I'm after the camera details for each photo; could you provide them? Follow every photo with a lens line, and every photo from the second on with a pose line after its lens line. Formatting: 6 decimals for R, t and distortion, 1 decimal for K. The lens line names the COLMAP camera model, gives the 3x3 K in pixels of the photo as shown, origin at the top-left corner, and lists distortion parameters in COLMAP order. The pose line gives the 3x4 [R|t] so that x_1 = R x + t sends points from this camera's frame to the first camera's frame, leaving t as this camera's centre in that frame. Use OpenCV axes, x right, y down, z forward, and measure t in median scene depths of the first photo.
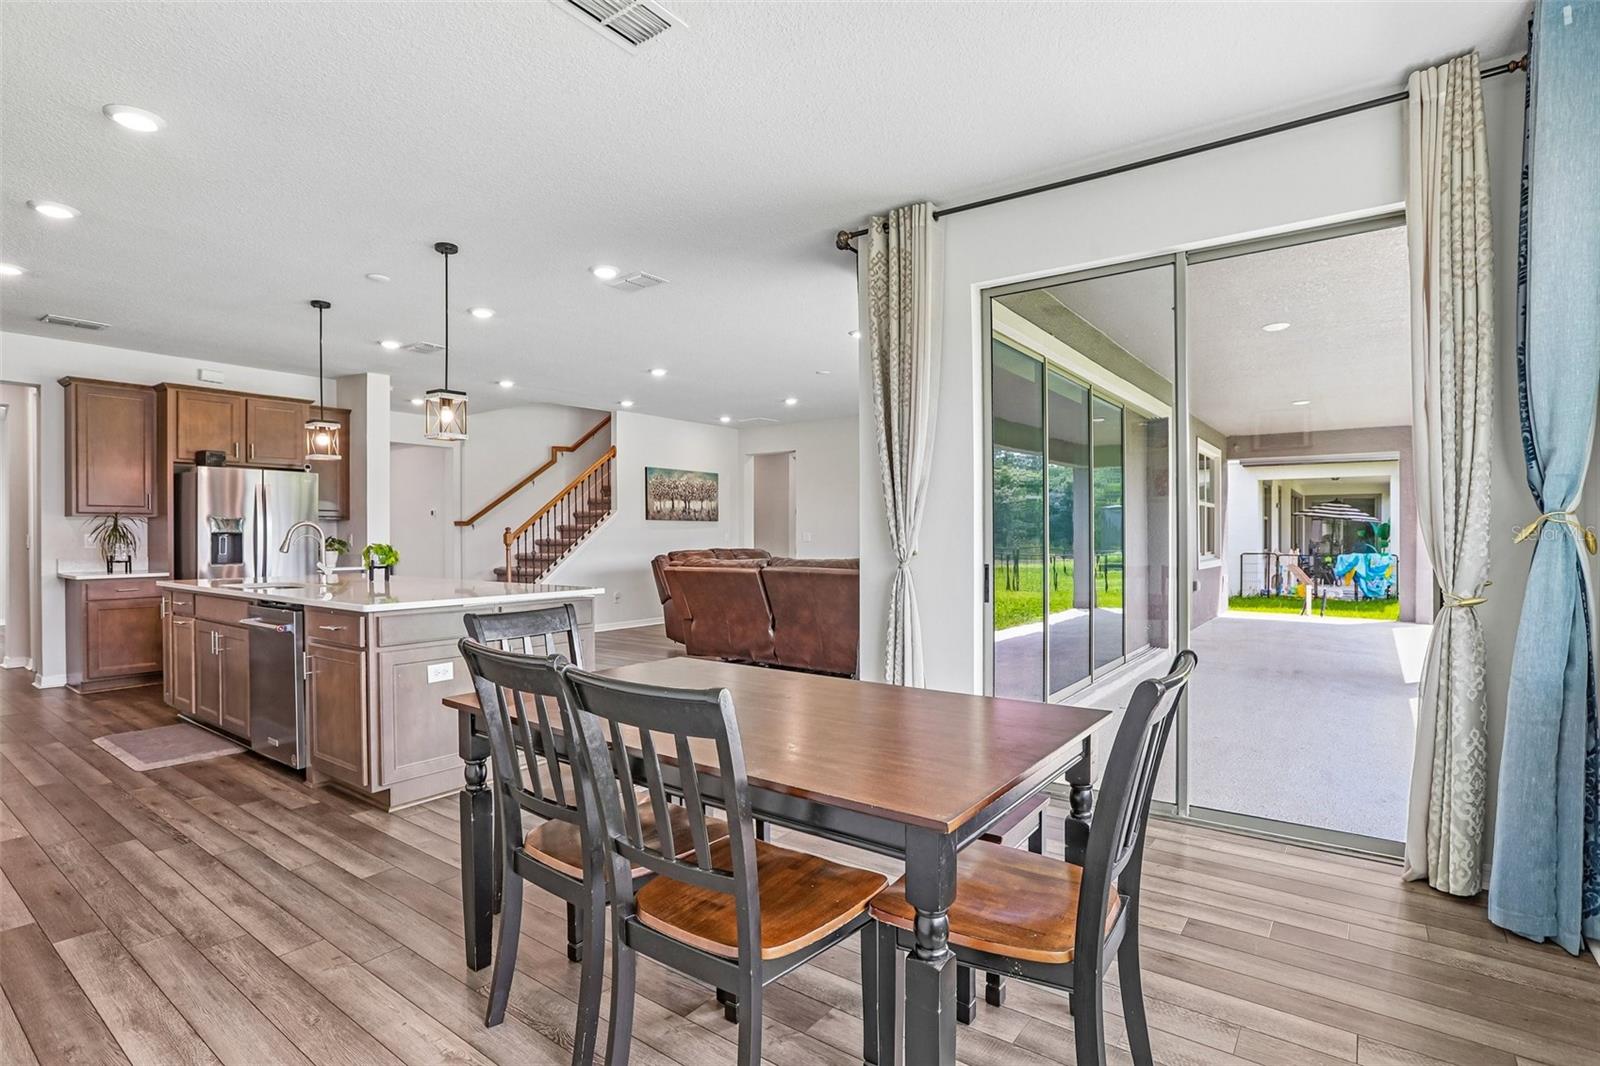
lens RADIAL K [[785.2, 0, 804.2], [0, 785.2, 535.1], [0, 0, 1]] dist [-0.022854, 0.005477]
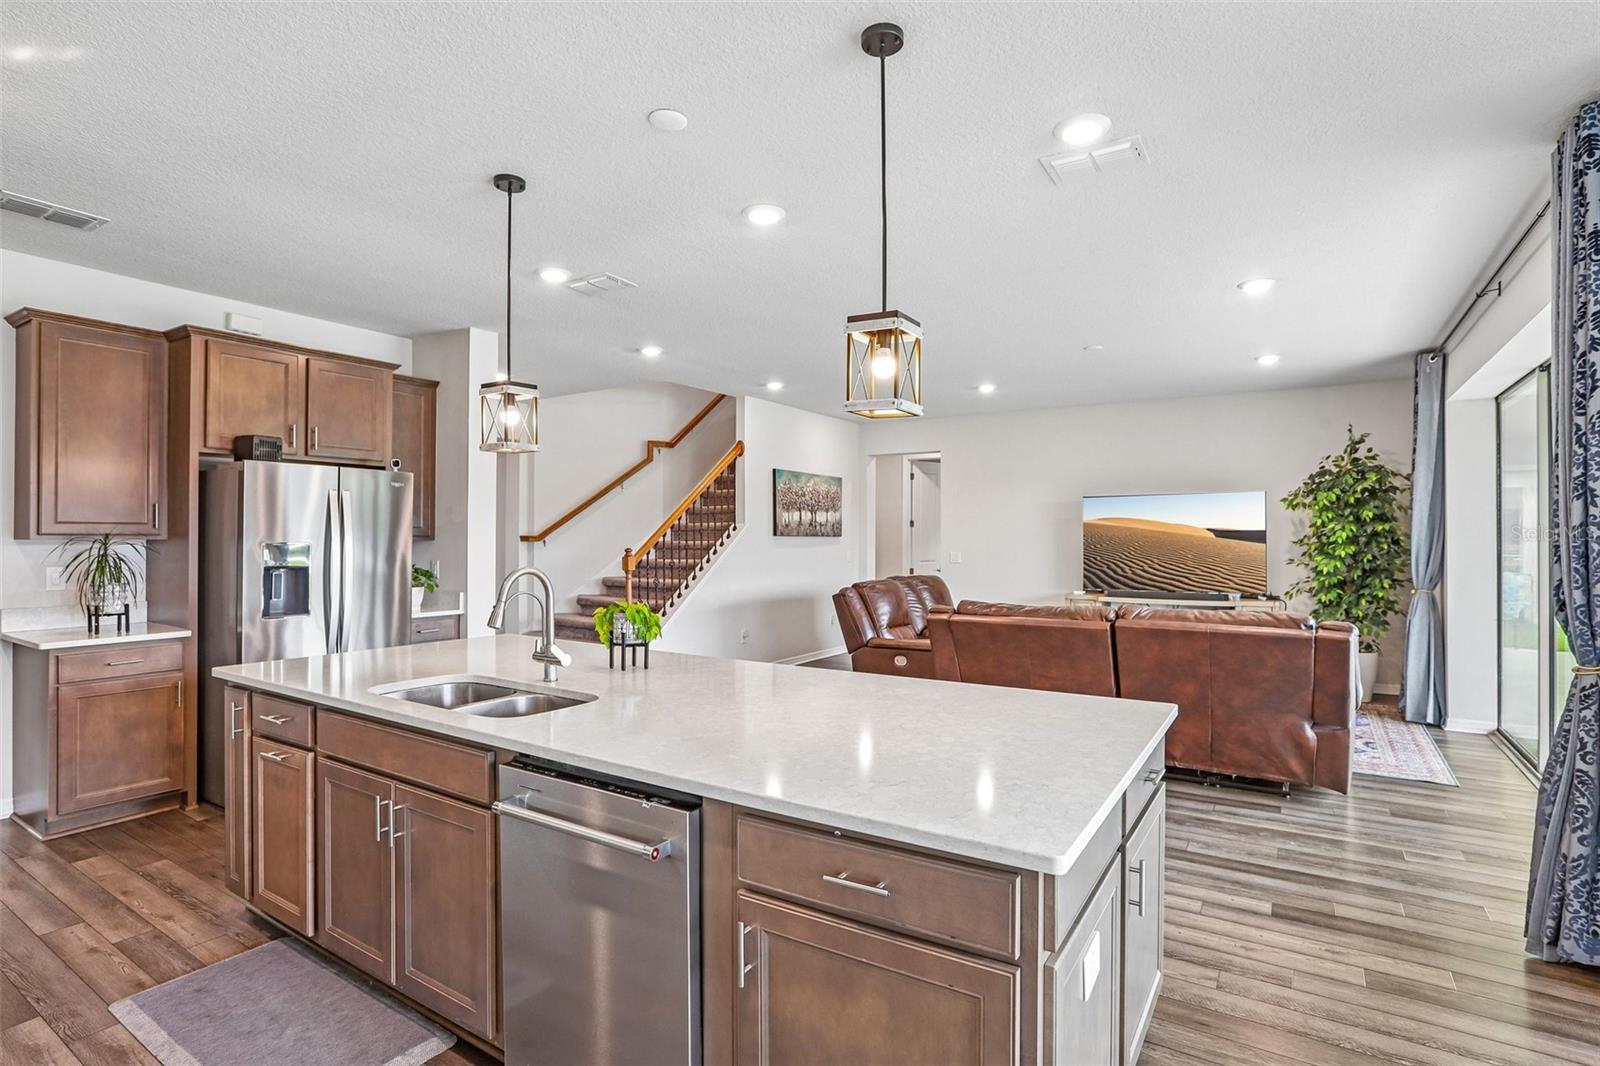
lens RADIAL K [[785.2, 0, 806.6], [0, 785.2, 533.3], [0, 0, 1]] dist [-0.022854, 0.005477]
pose [[0.997824, 0.006271, 0.065638, -0.280762], [-0.005906, 0.999966, -0.005744, -0.022169], [-0.065672, 0.005344, 0.997827, 0.264194]]
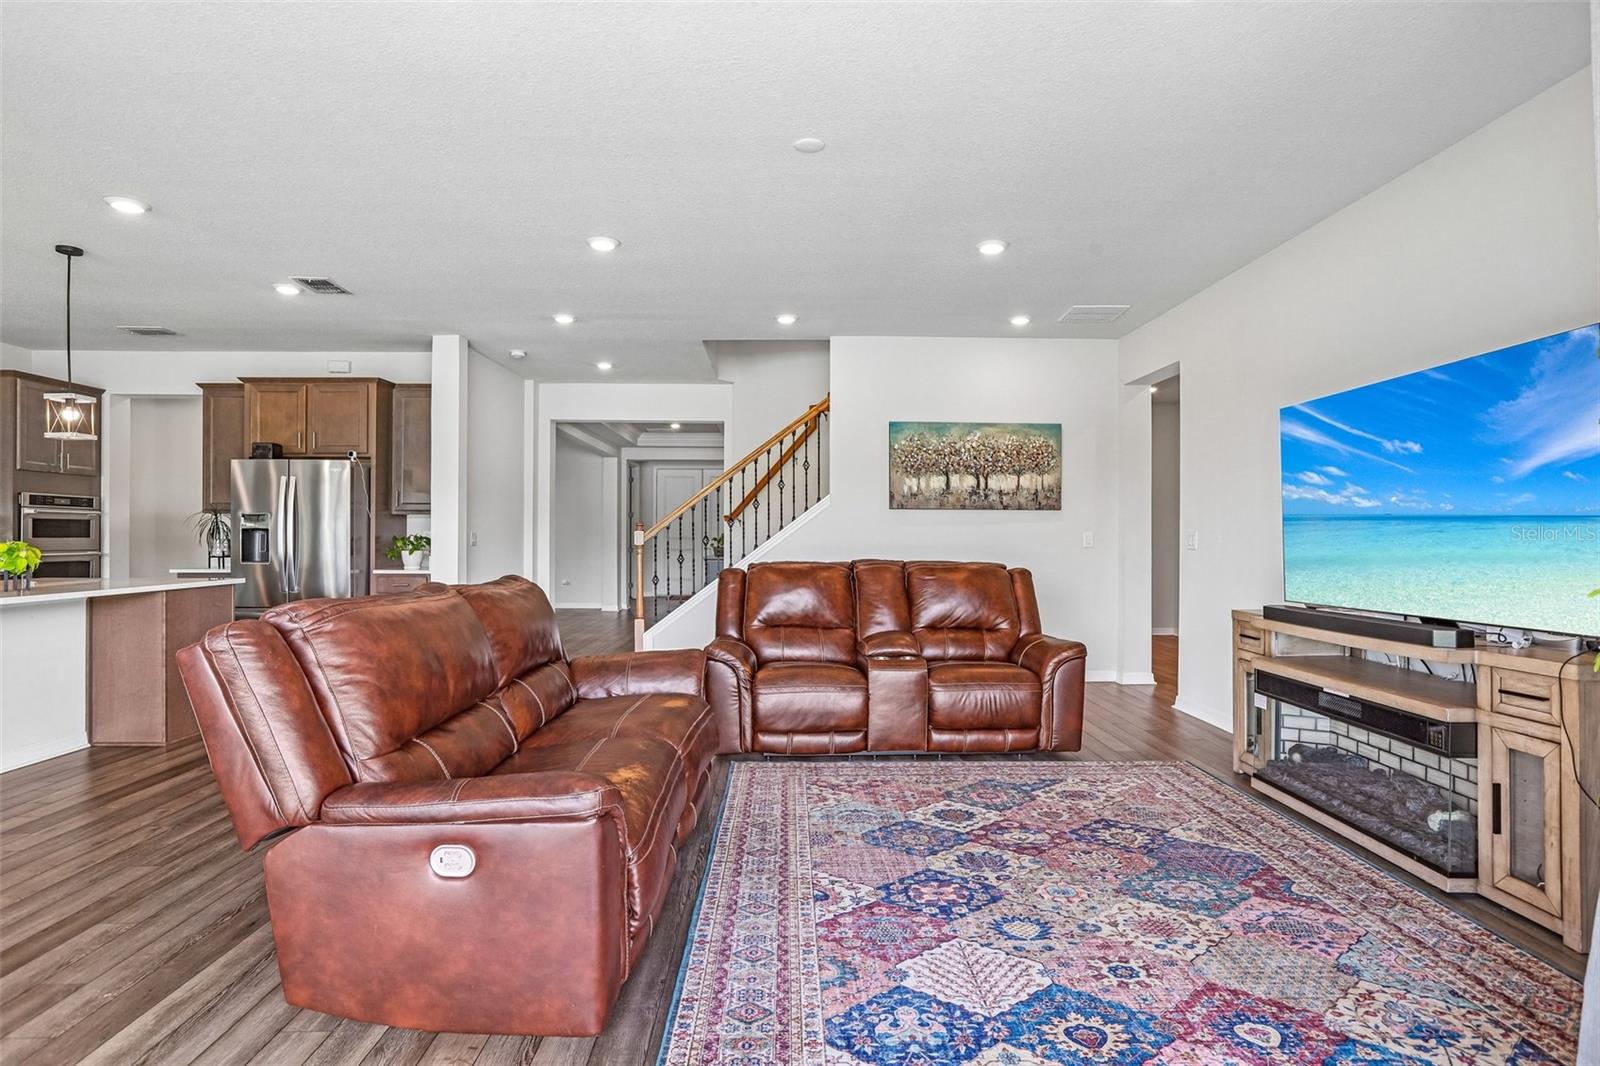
lens RADIAL K [[860.4, 0, 795.9], [0, 860.4, 540.1], [0, 0, 1]] dist [-0.032886, 0.013447]
pose [[0.613445, 0.007806, -0.789699, 0.356423], [-0.003713, 0.999969, 0.007000, 0.000377], [0.789729, -0.001361, 0.613454, 0.679036]]
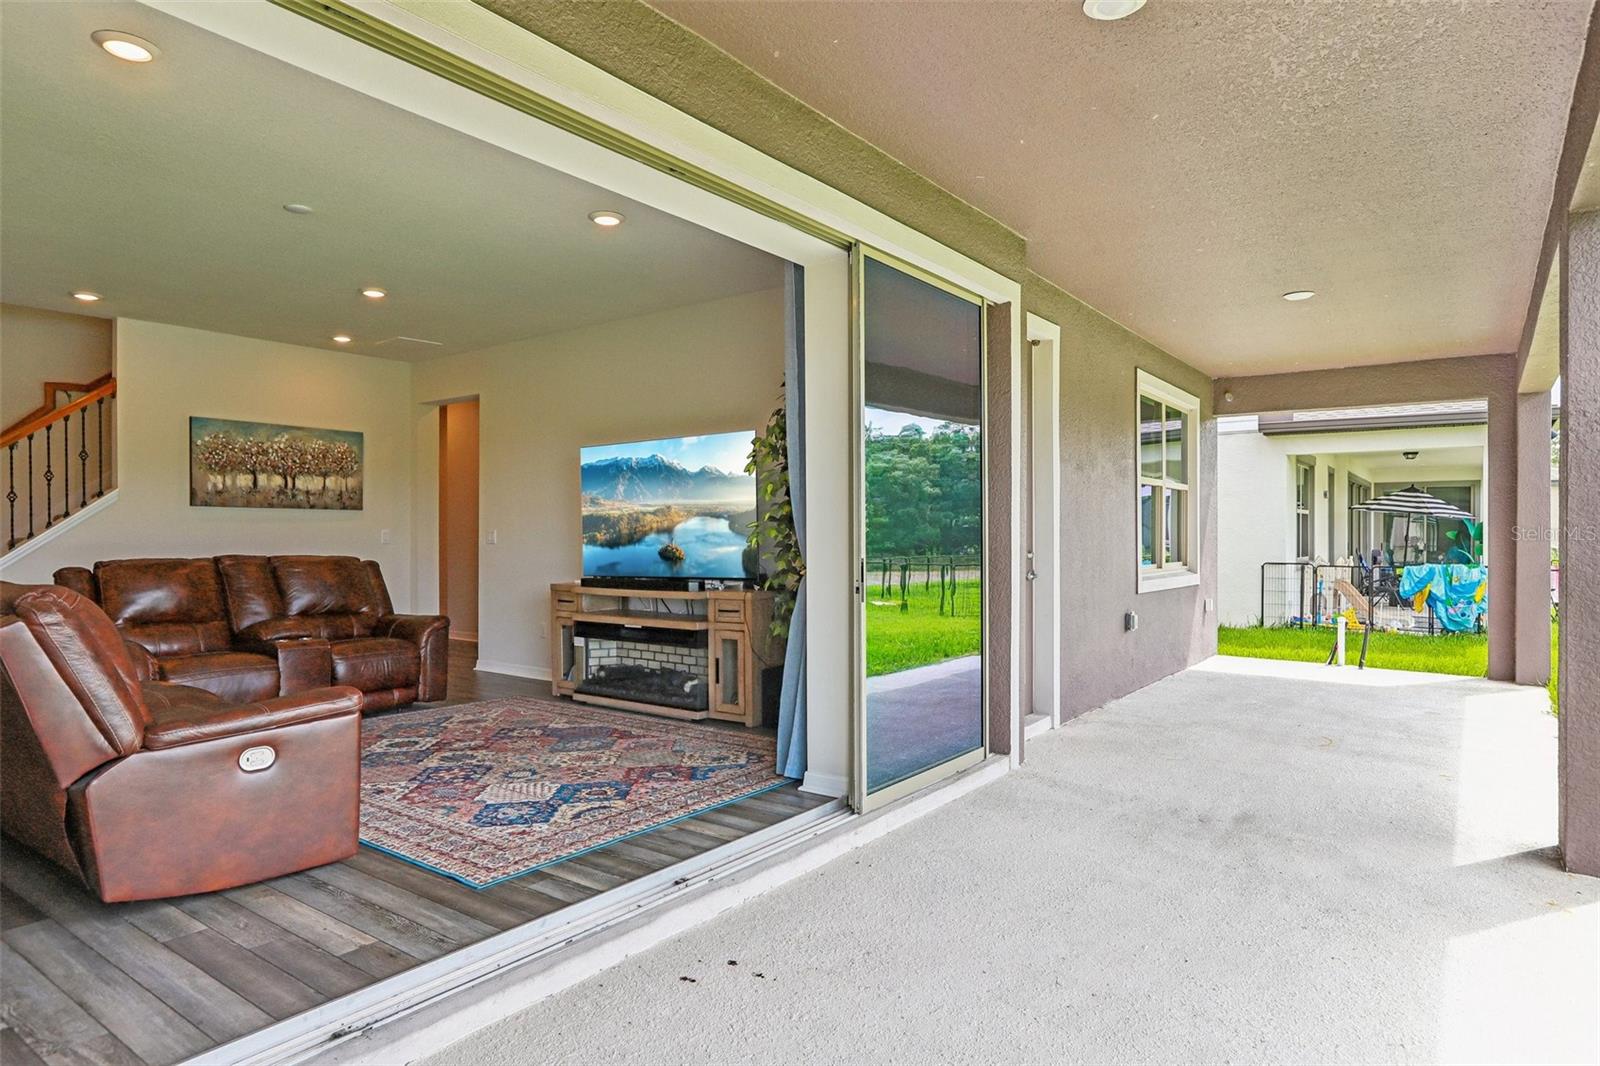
lens RADIAL K [[932.4, 0, 785.0], [0, 932.4, 538.2], [0, 0, 1]] dist [-0.009315, 0.000179]
pose [[0.999912, 0.003043, -0.012937, 0.325688], [-0.003015, 0.999993, 0.002231, 0.002759], [0.012943, -0.002192, 0.999914, 0.386813]]
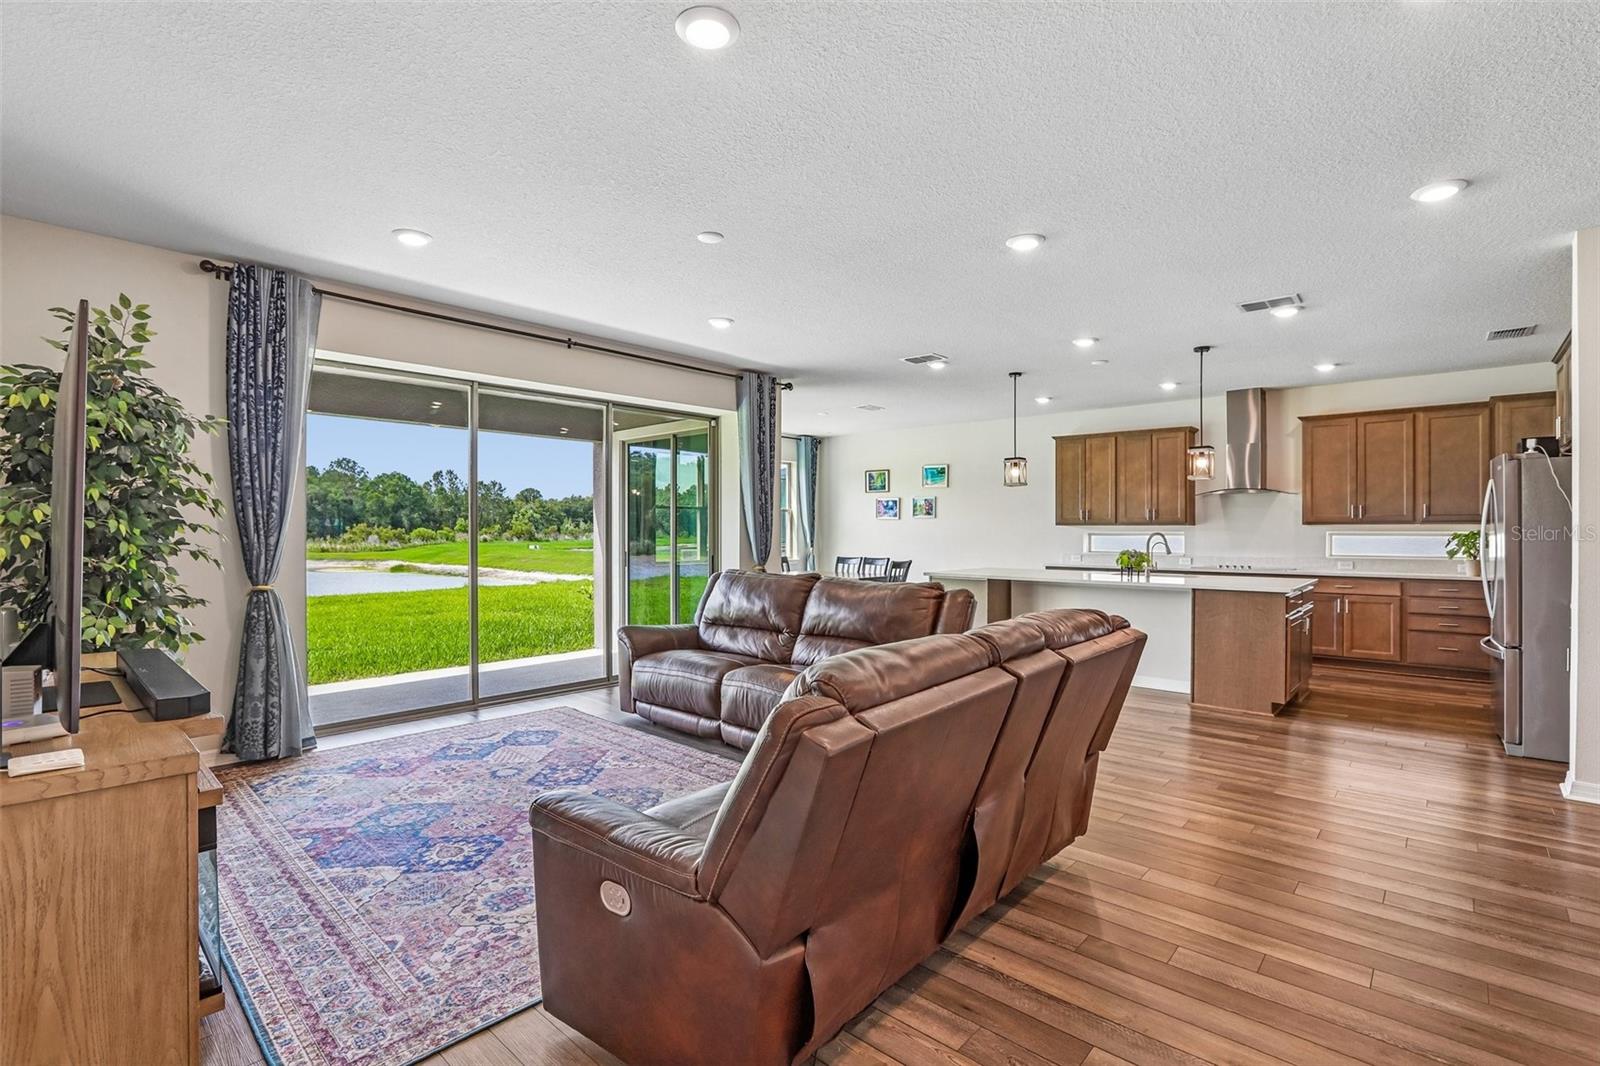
lens RADIAL K [[745.0, 0, 803.6], [0, 745.0, 536.4], [0, 0, 1]] dist [-0.020469, 0.001110]
pose [[-0.995468, 0.004219, 0.095007, -0.078787], [0.004817, 0.999970, 0.006065, -0.013574], [-0.094979, 0.006495, -0.995458, 1.400058]]
